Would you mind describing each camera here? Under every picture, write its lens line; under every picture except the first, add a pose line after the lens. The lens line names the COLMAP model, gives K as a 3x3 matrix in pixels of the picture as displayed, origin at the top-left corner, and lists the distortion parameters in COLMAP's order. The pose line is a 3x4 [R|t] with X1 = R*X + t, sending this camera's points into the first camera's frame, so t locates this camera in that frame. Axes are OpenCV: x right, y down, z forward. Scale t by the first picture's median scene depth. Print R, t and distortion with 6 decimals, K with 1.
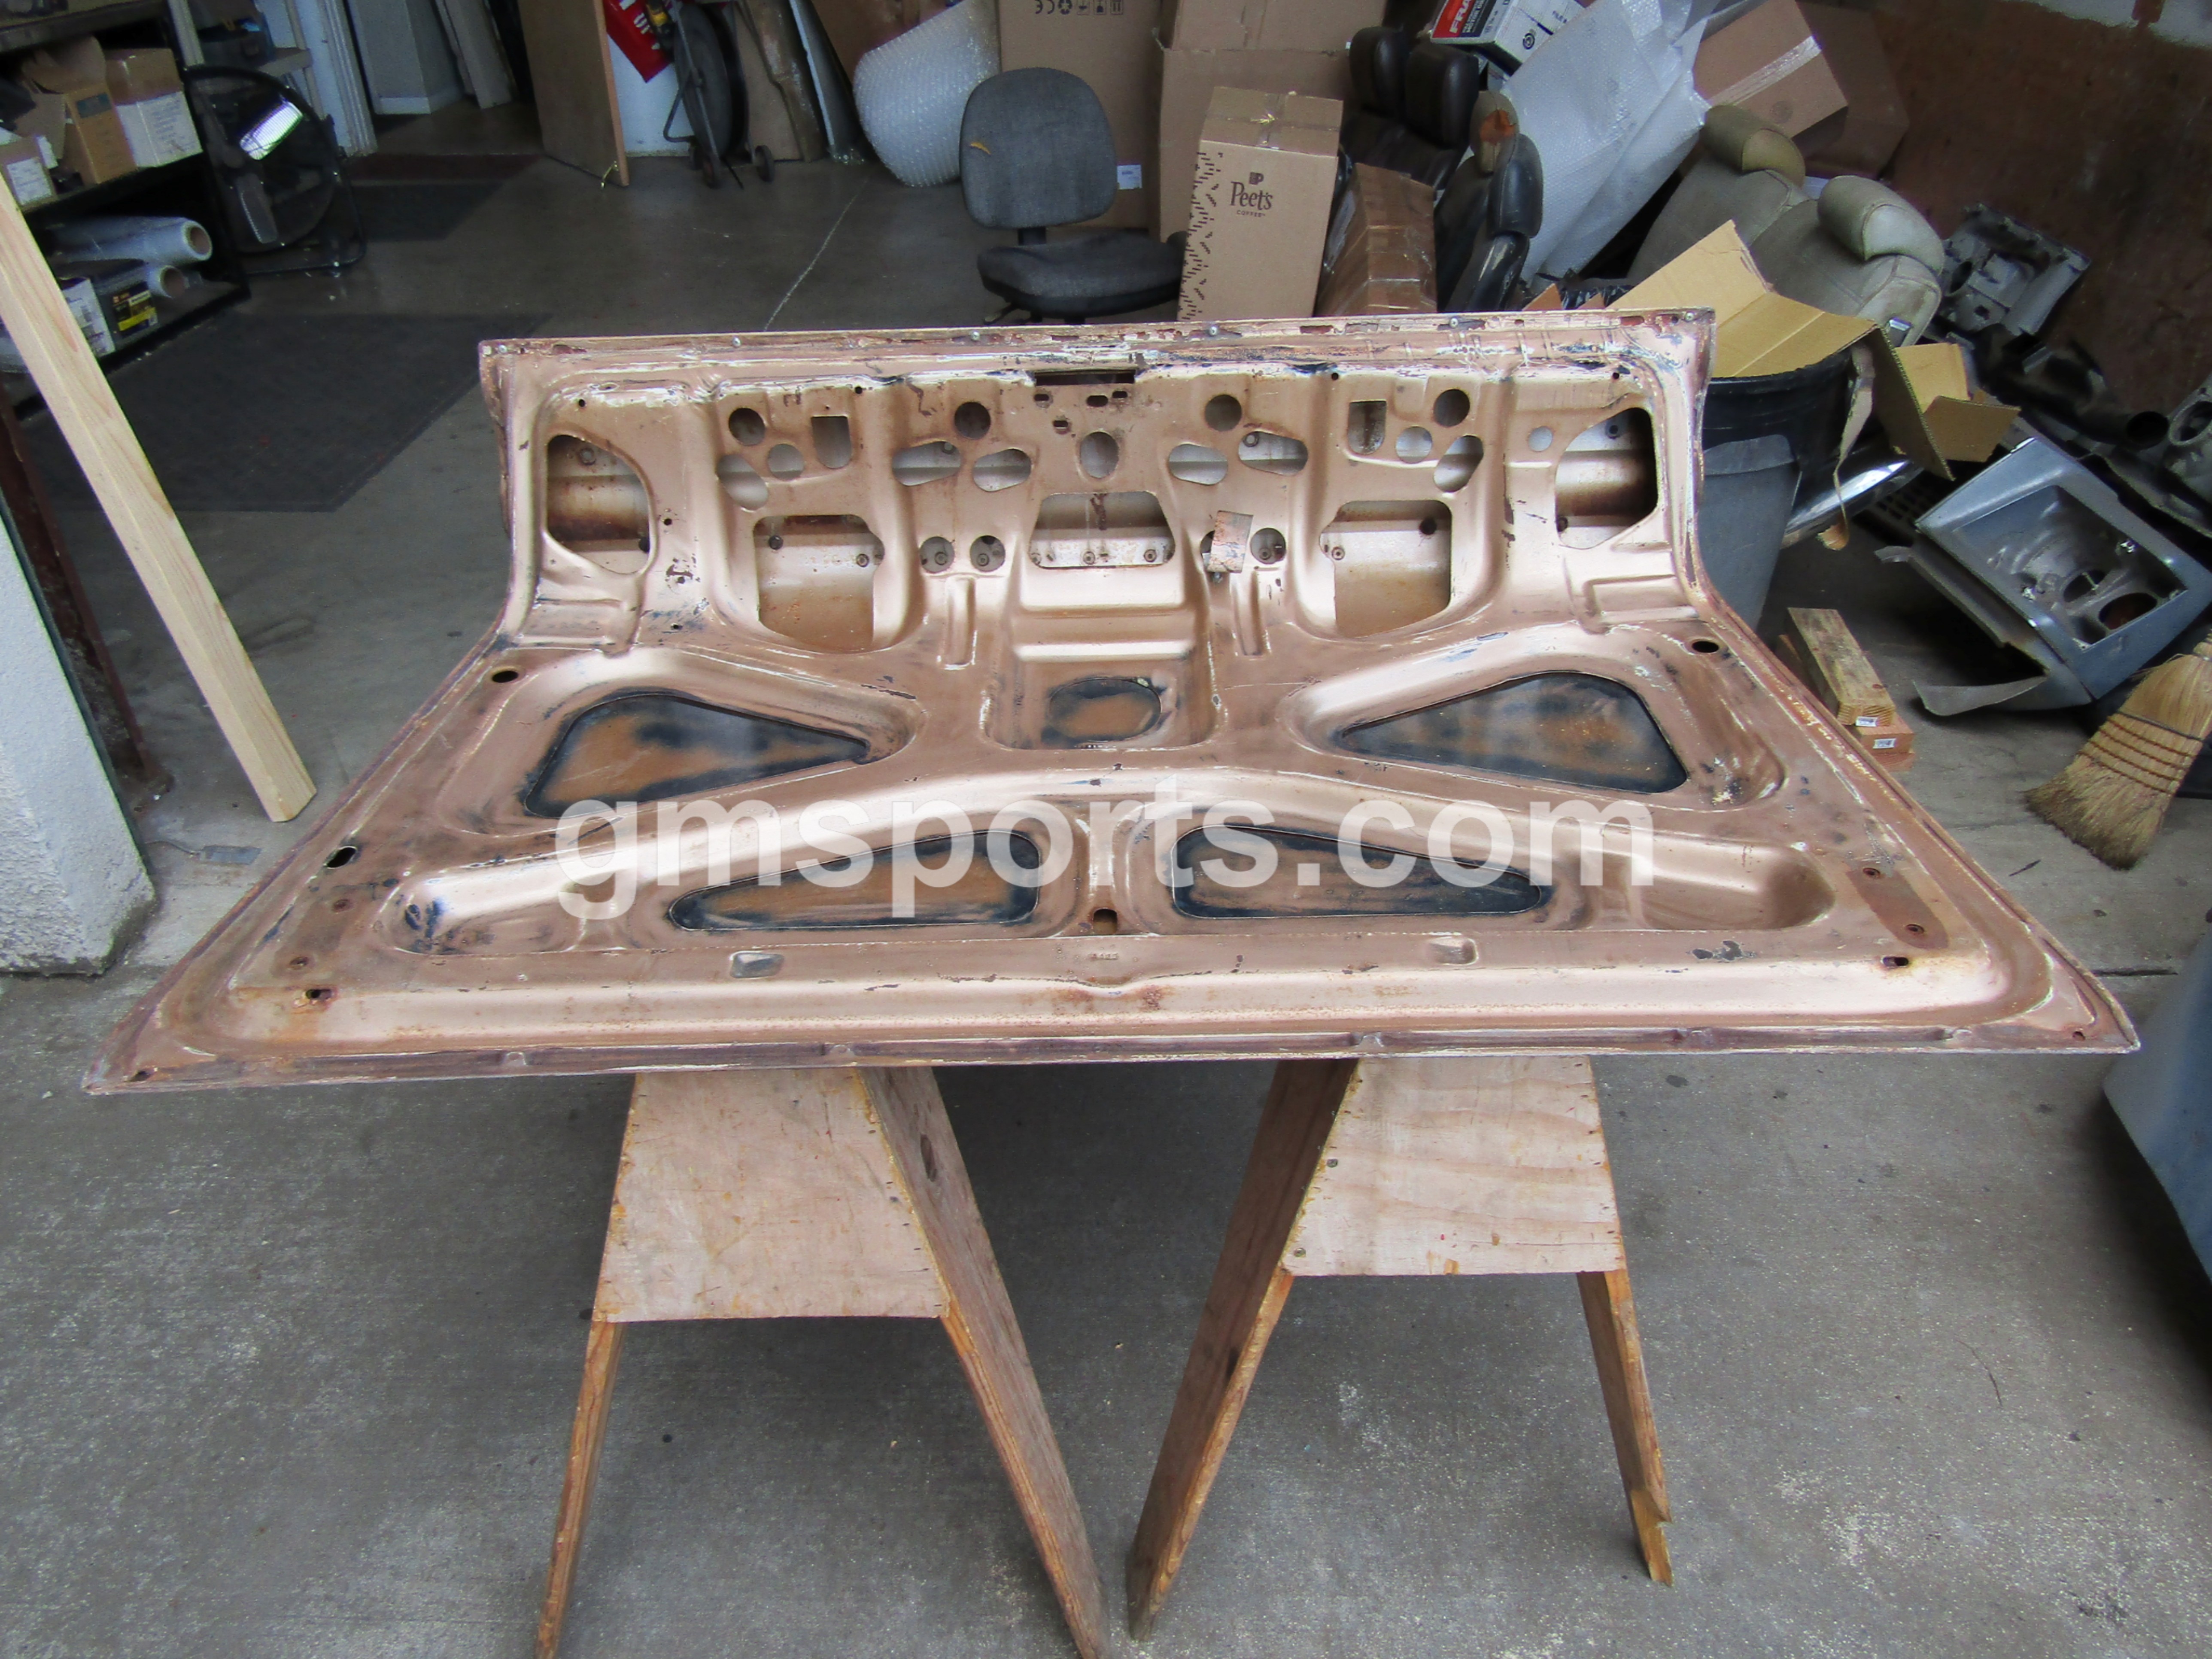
lens RADIAL K [[1570.7, 0, 1104.3], [0, 1570.7, 837.6], [0, 0, 1]] dist [-0.008970, 0.000056]
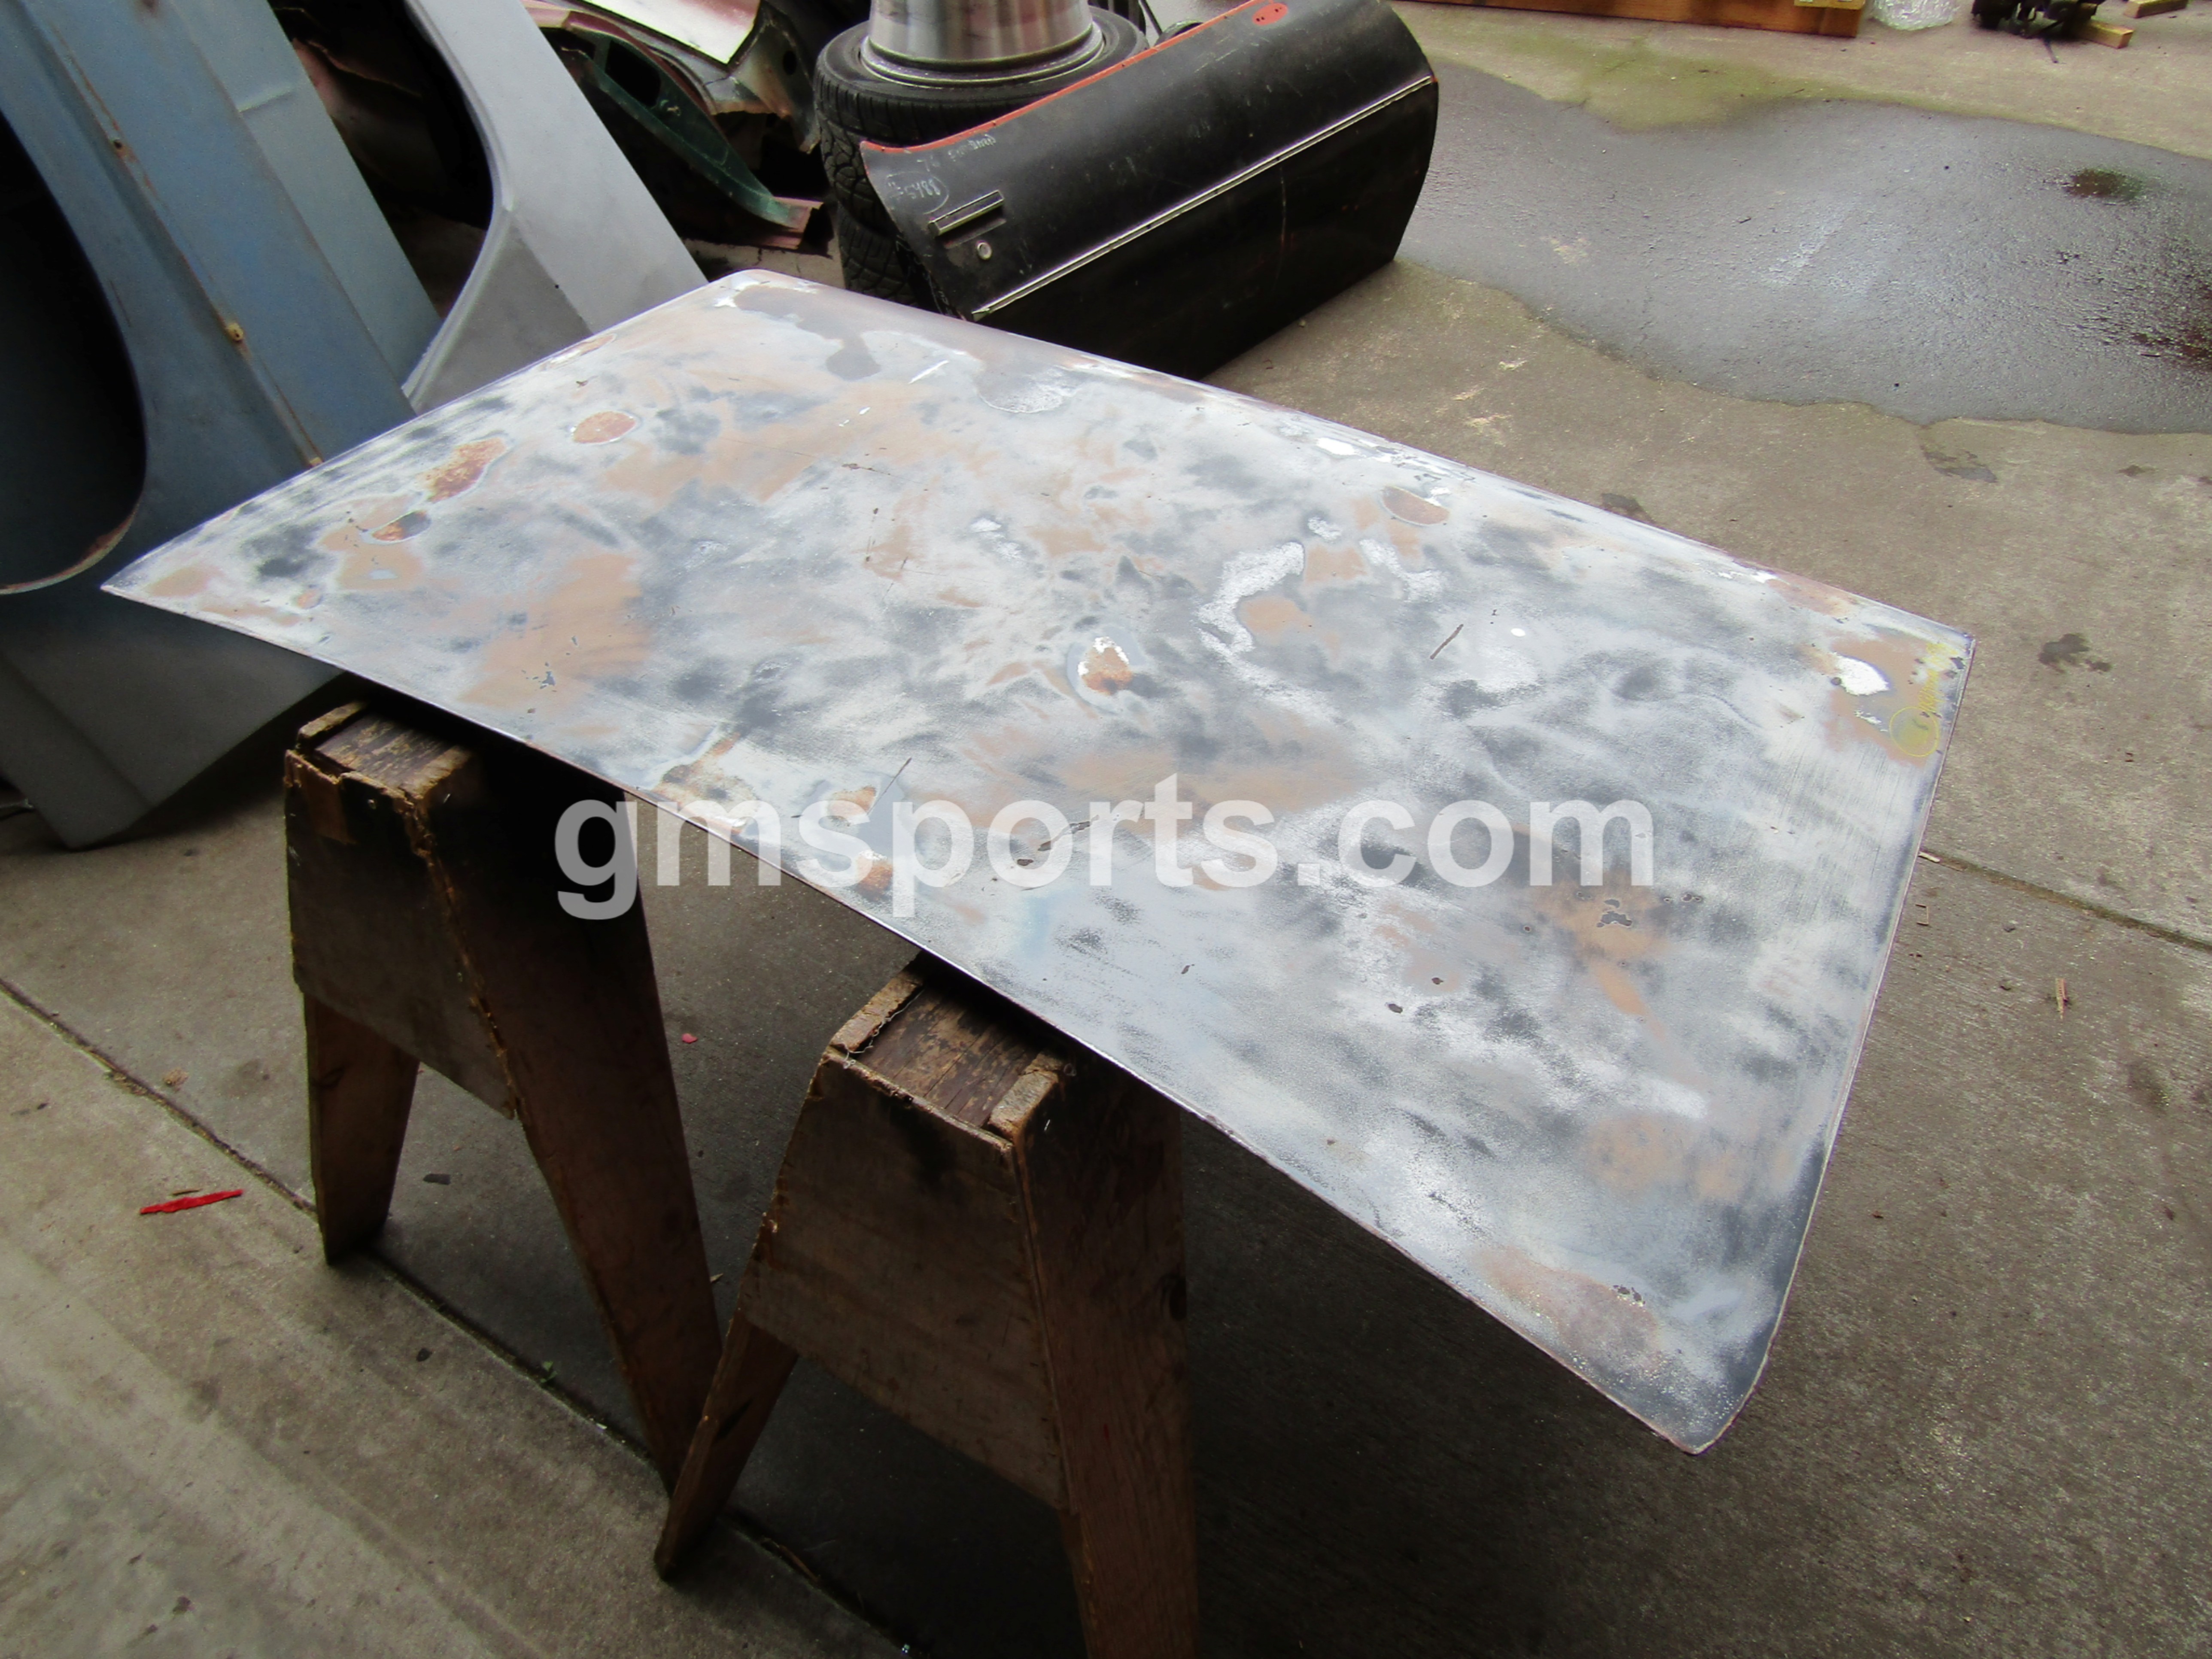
lens RADIAL K [[1570.7, 0, 1111.8], [0, 1570.7, 838.2], [0, 0, 1]] dist [-0.008970, 0.000056]
pose [[-0.844447, -0.346259, 0.408673, -0.413500], [0.323649, 0.278098, 0.904385, -0.697144], [-0.426803, 0.895972, -0.122773, 1.039709]]
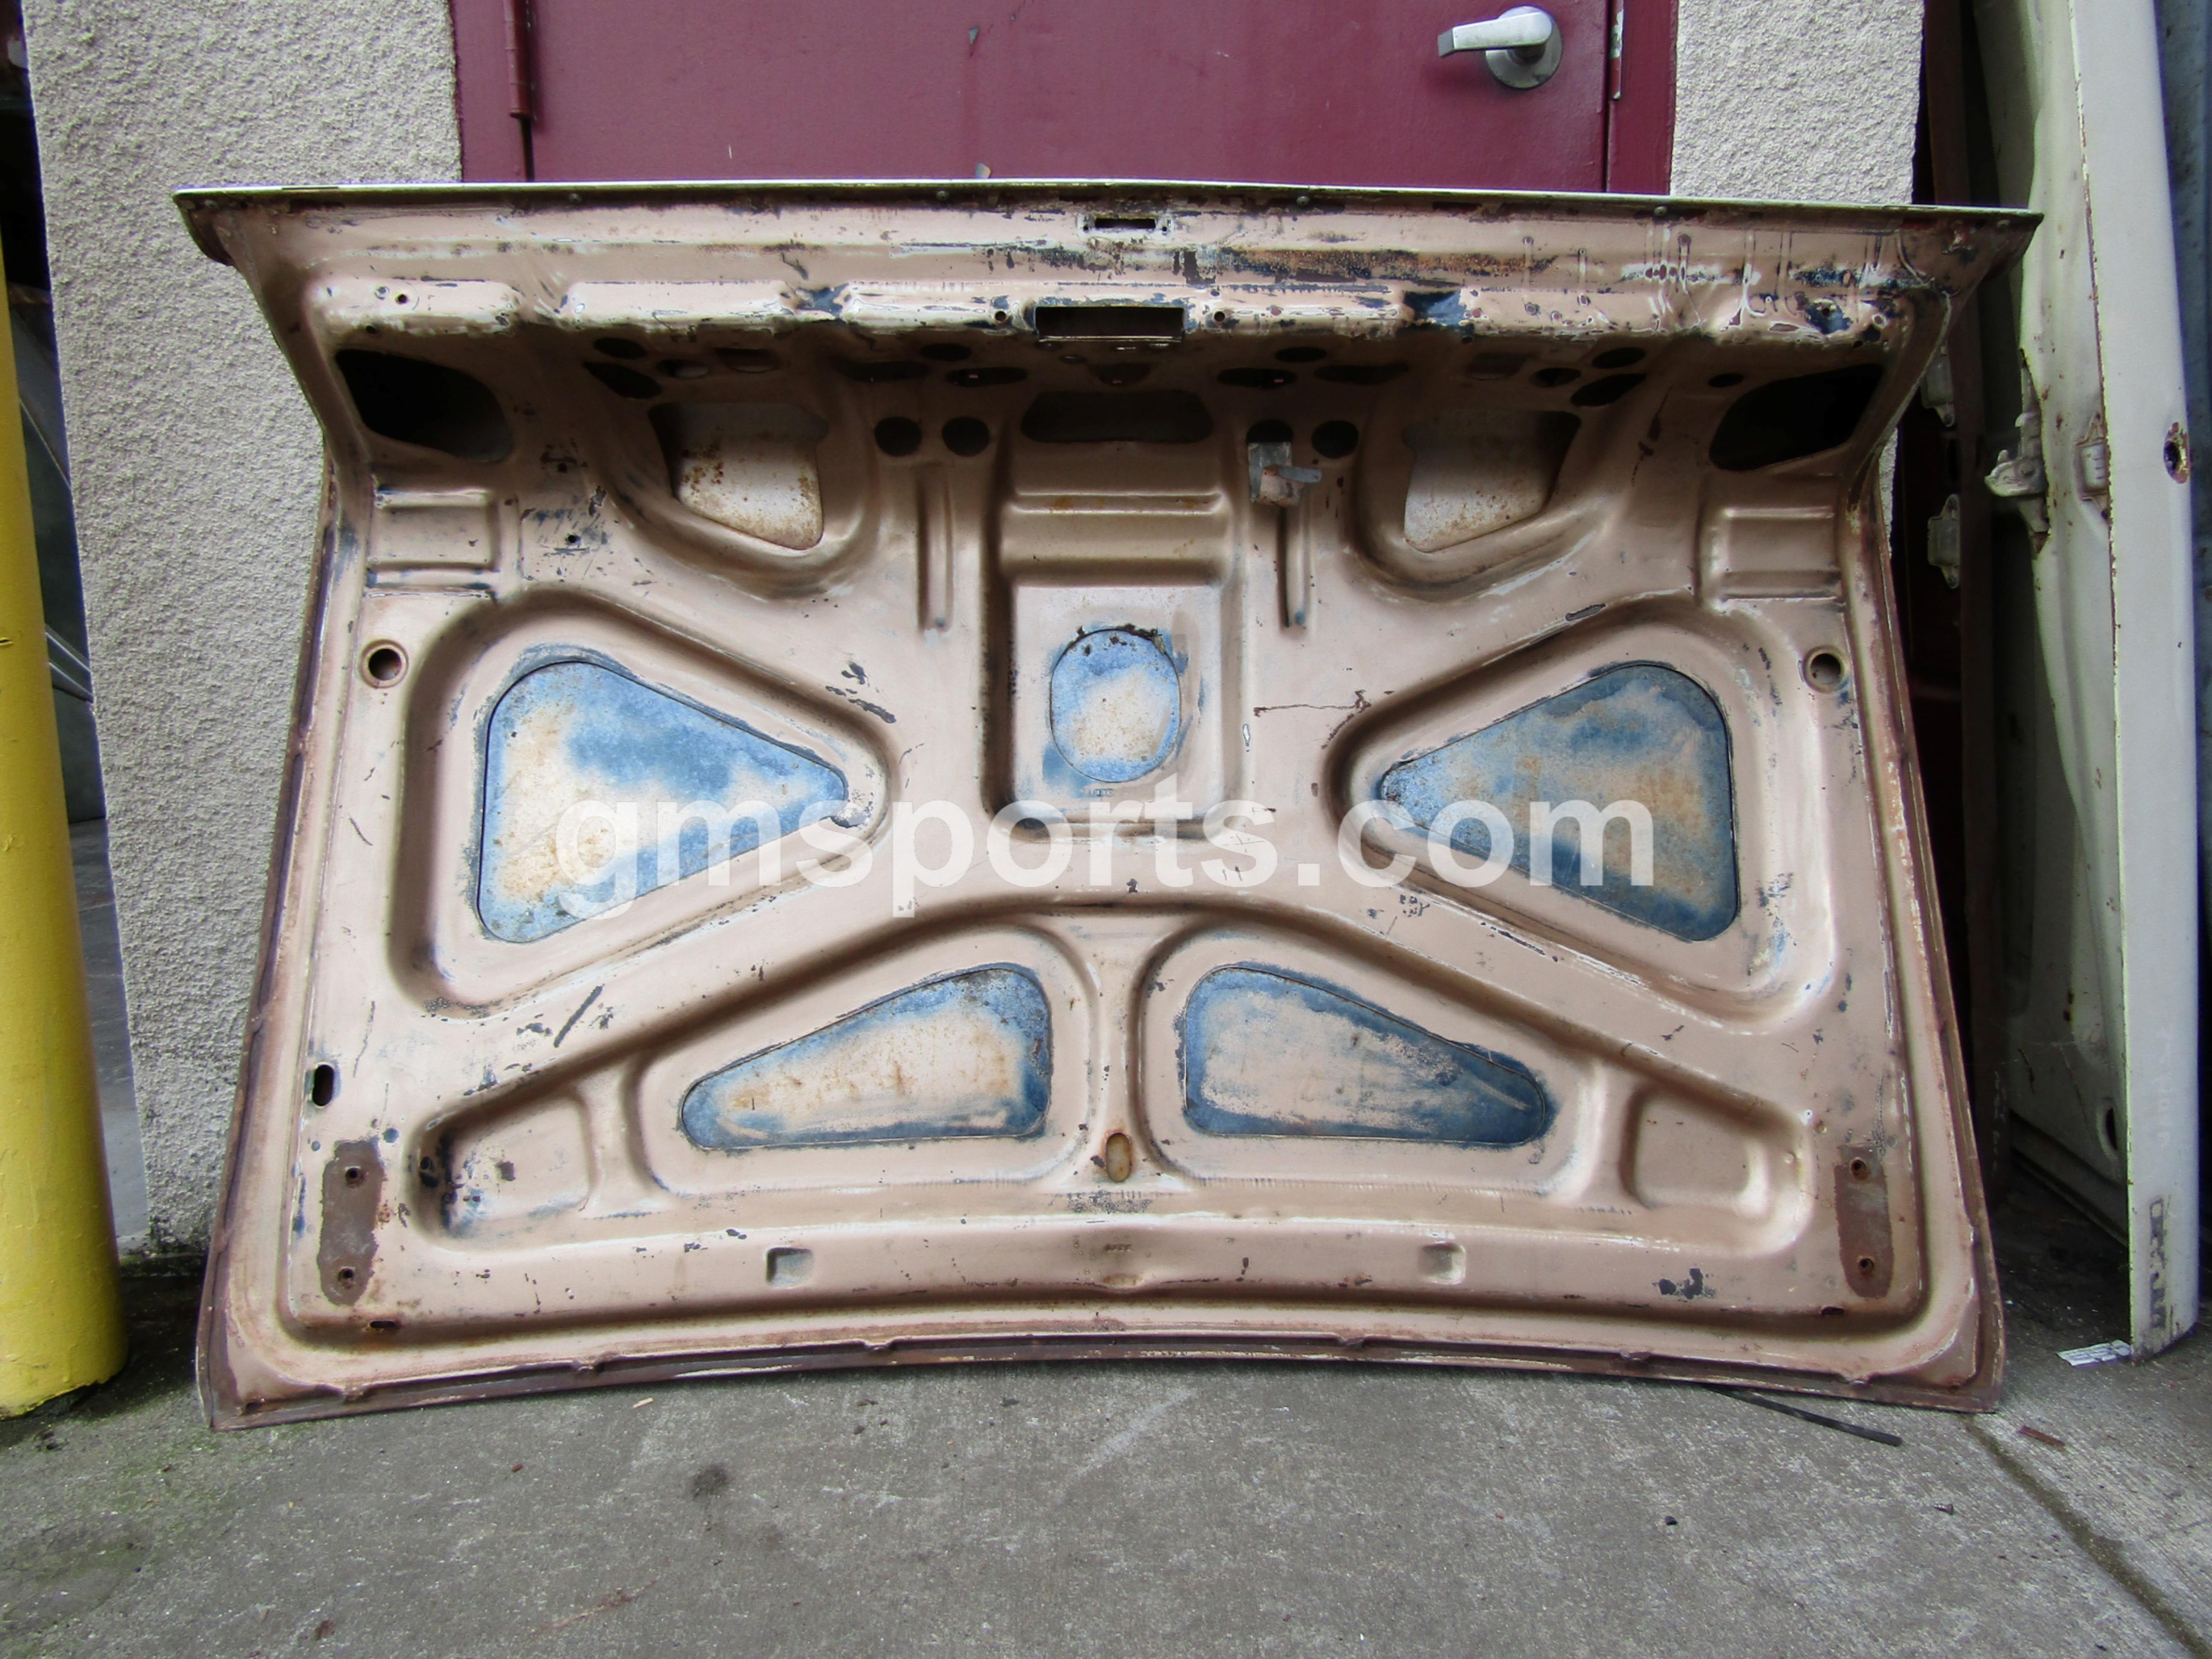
lens RADIAL K [[1570.7, 0, 1104.3], [0, 1570.7, 819.8], [0, 0, 1]] dist [-0.008970, 0.000056]
pose [[0.998585, 0.006498, 0.052773, -0.046307], [-0.043863, 0.661640, 0.748538, -0.617819], [-0.030053, -0.749794, 0.660989, 0.352852]]
